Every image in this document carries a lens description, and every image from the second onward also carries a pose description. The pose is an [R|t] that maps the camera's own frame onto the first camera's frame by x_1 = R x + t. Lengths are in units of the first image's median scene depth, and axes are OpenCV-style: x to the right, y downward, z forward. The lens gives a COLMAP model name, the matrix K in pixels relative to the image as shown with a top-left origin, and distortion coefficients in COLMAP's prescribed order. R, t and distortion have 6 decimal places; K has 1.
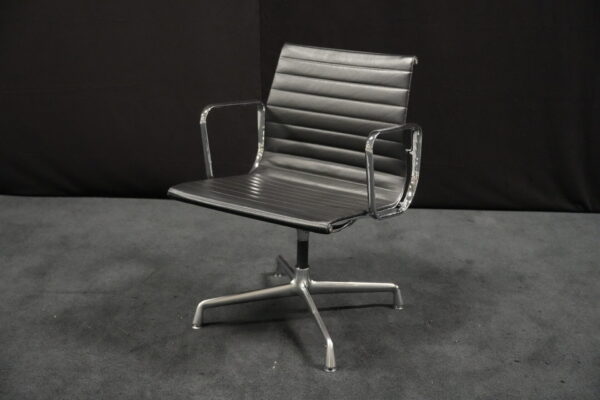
lens RADIAL K [[796.9, 0, 296.2], [0, 796.9, 204.6], [0, 0, 1]] dist [0.009076, 0.000000]
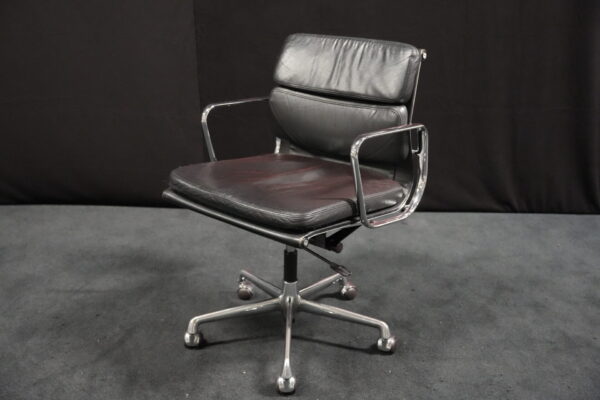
lens RADIAL K [[637.8, 0, 300.6], [0, 637.8, 196.0], [0, 0, 1]] dist [0.009102, 0.000000]
pose [[0.999492, -0.015248, 0.028003, 0.069499], [0.014754, 0.999733, 0.017757, -0.036458], [-0.028266, -0.017335, 0.999450, 0.194242]]
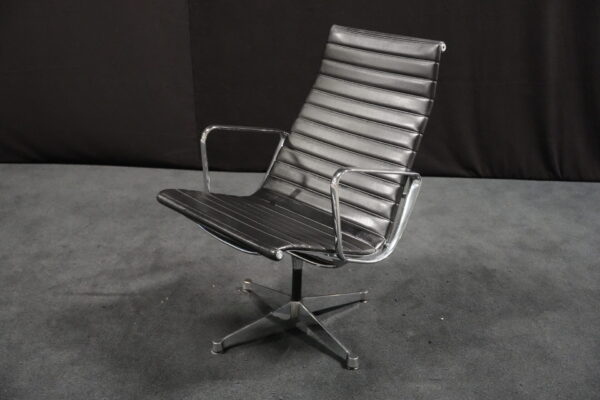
lens RADIAL K [[736.8, 0, 303.4], [0, 736.8, 199.0], [0, 0, 1]] dist [-0.001168, 0.000000]
pose [[0.999885, 0.002719, -0.014930, 0.150279], [-0.002323, 0.999646, 0.026487, 0.014876], [0.014997, -0.026449, 0.999538, -0.074621]]
